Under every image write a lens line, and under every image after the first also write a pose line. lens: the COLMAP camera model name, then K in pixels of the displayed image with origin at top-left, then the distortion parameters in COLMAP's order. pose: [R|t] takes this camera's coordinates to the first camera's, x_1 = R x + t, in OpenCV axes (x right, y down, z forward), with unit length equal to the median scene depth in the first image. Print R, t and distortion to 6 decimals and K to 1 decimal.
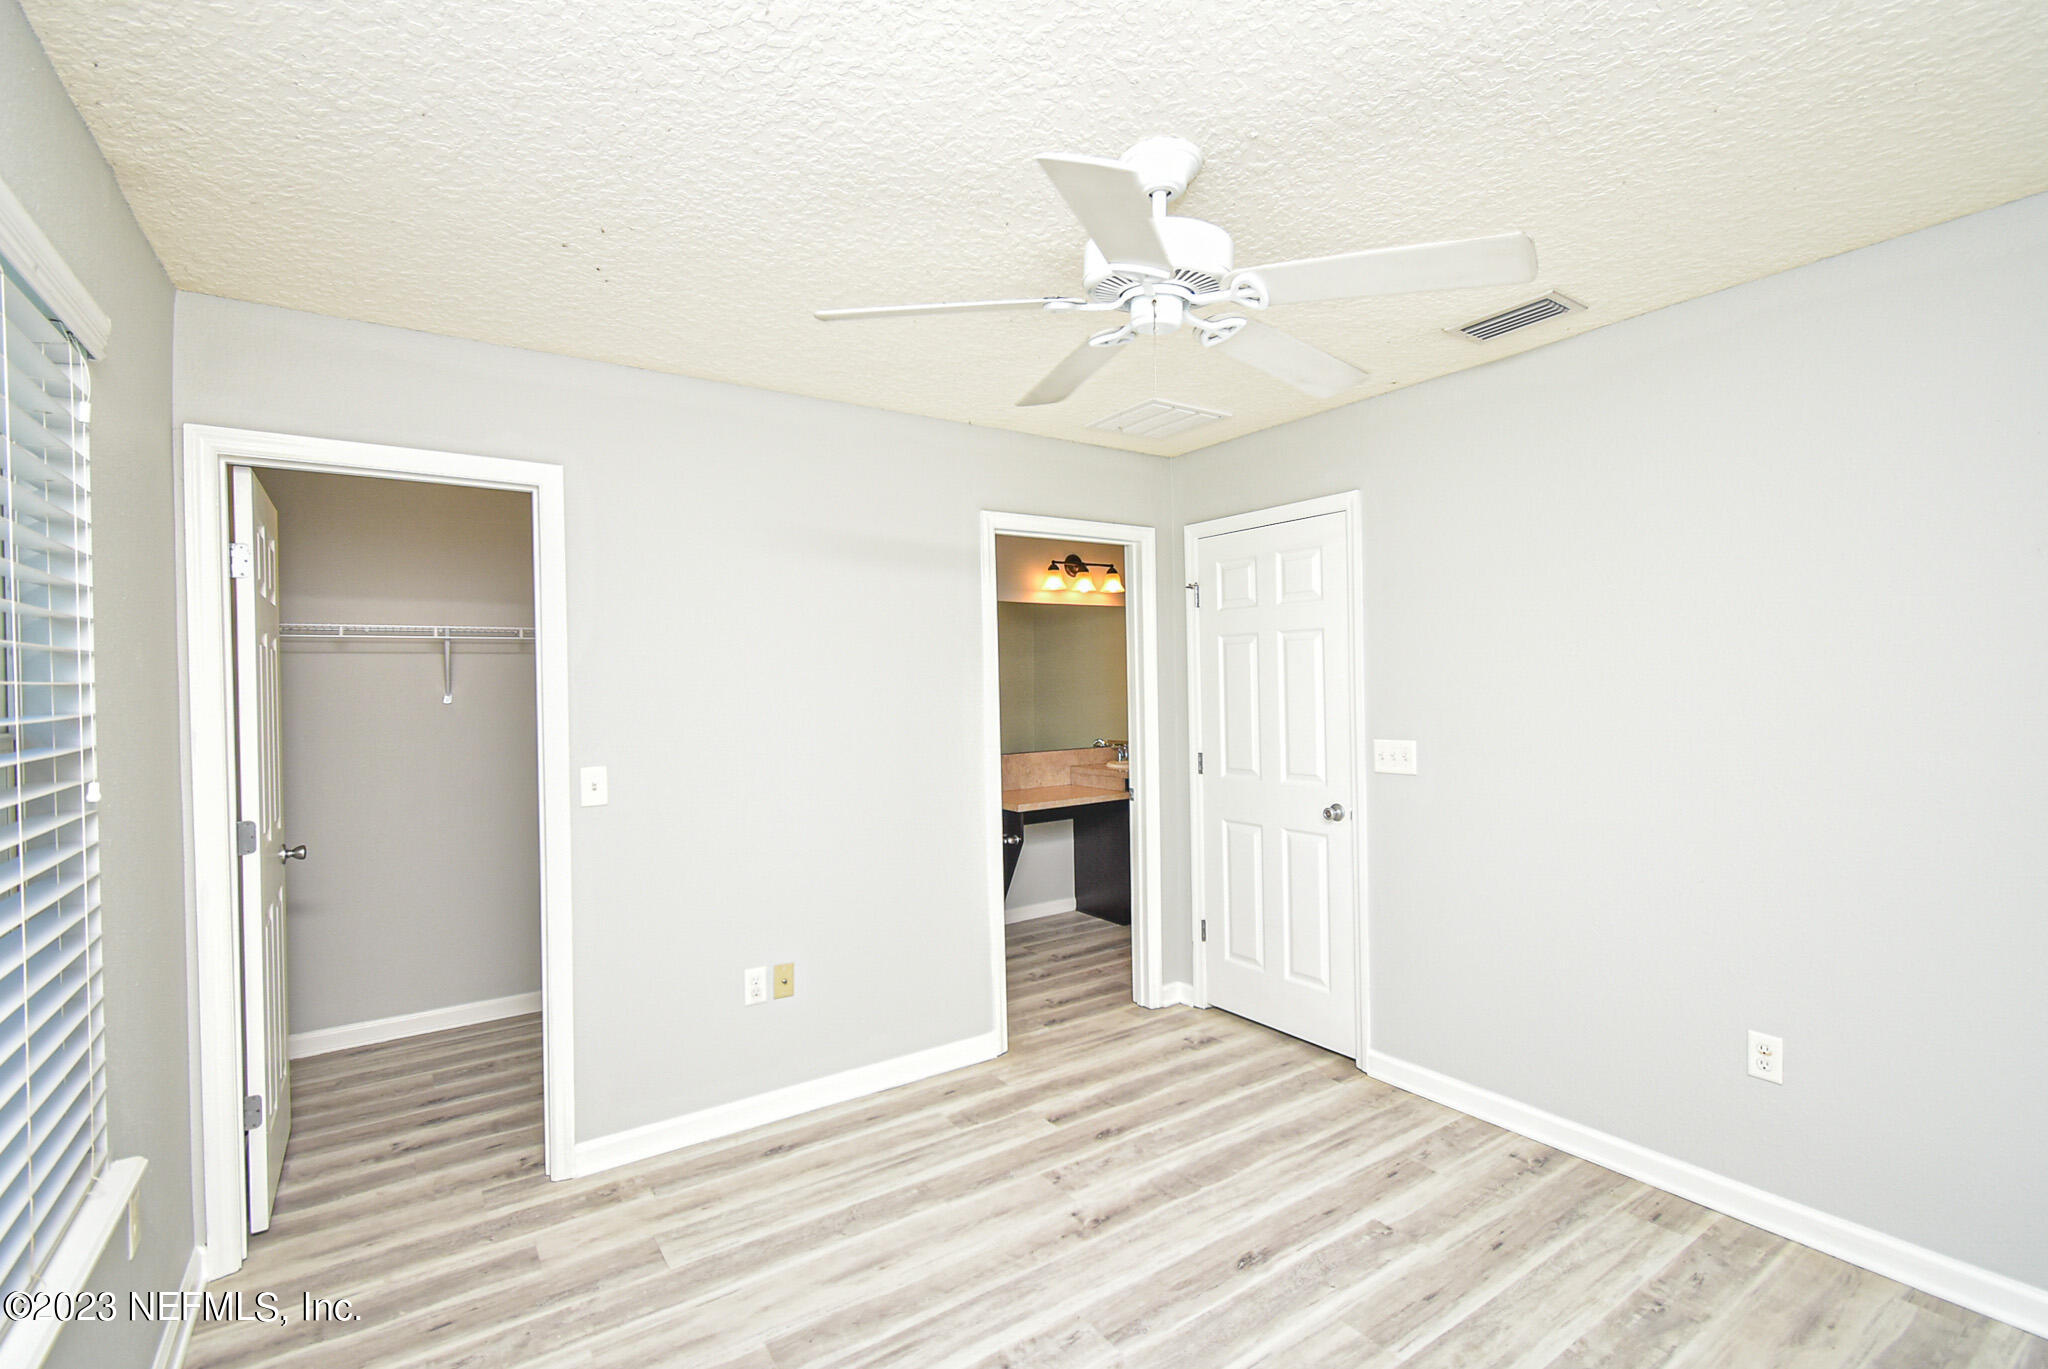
lens RADIAL K [[932.5, 0, 1044.1], [0, 932.5, 687.9], [0, 0, 1]] dist [0.001002, -0.002217]
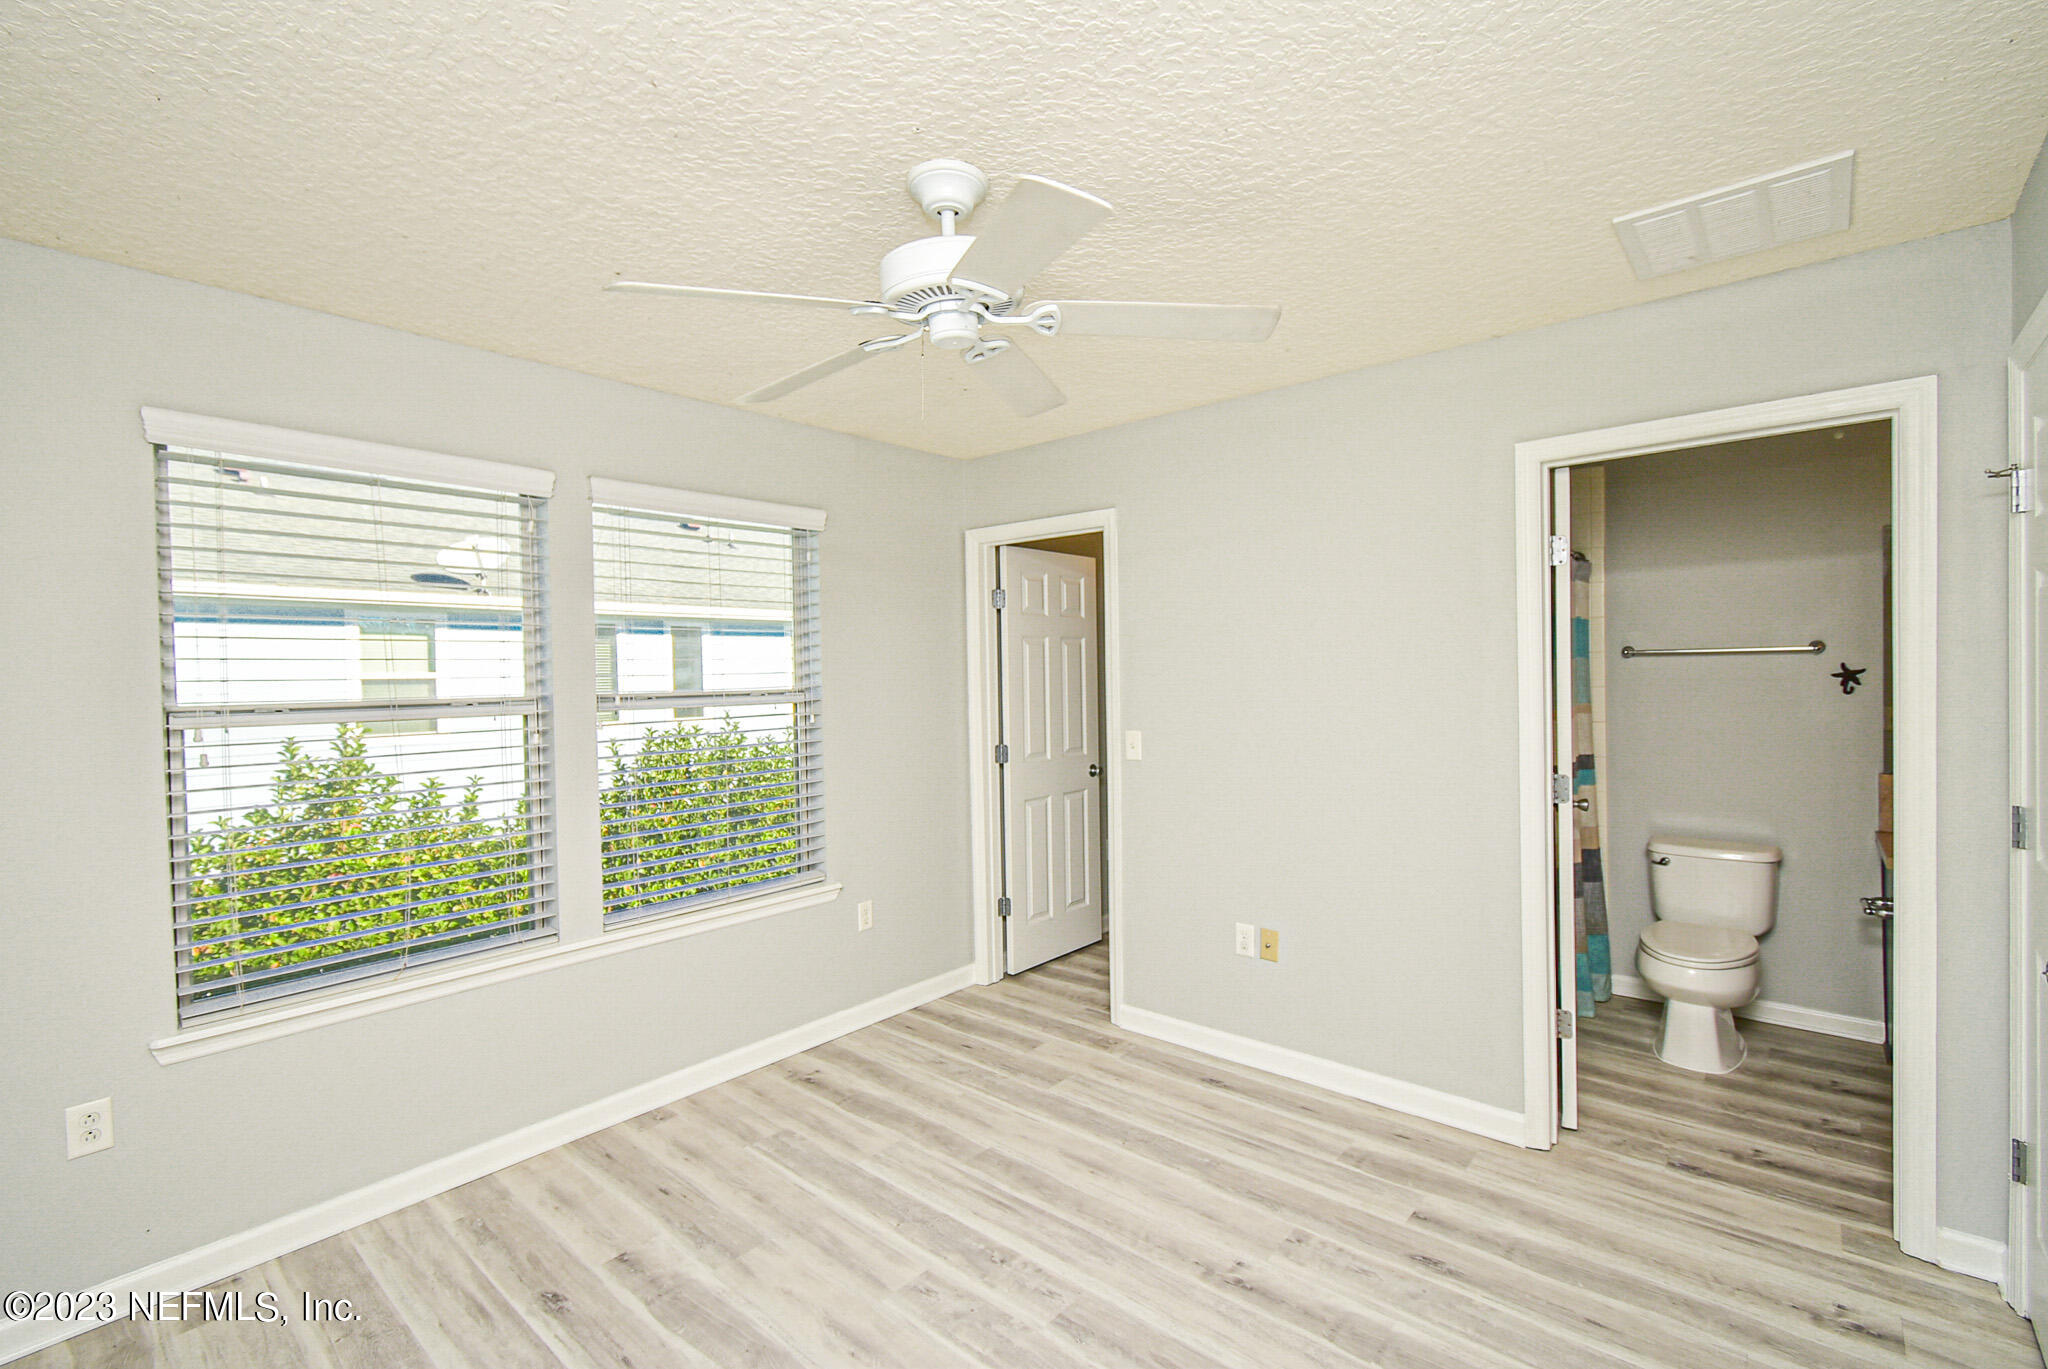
lens RADIAL K [[932.5, 0, 1042.2], [0, 932.5, 681.4], [0, 0, 1]] dist [0.001002, -0.002217]
pose [[0.224588, 0.018926, -0.974270, 0.752883], [0.011562, 0.999689, 0.022085, -0.017133], [0.974385, -0.016224, 0.224300, 0.546653]]
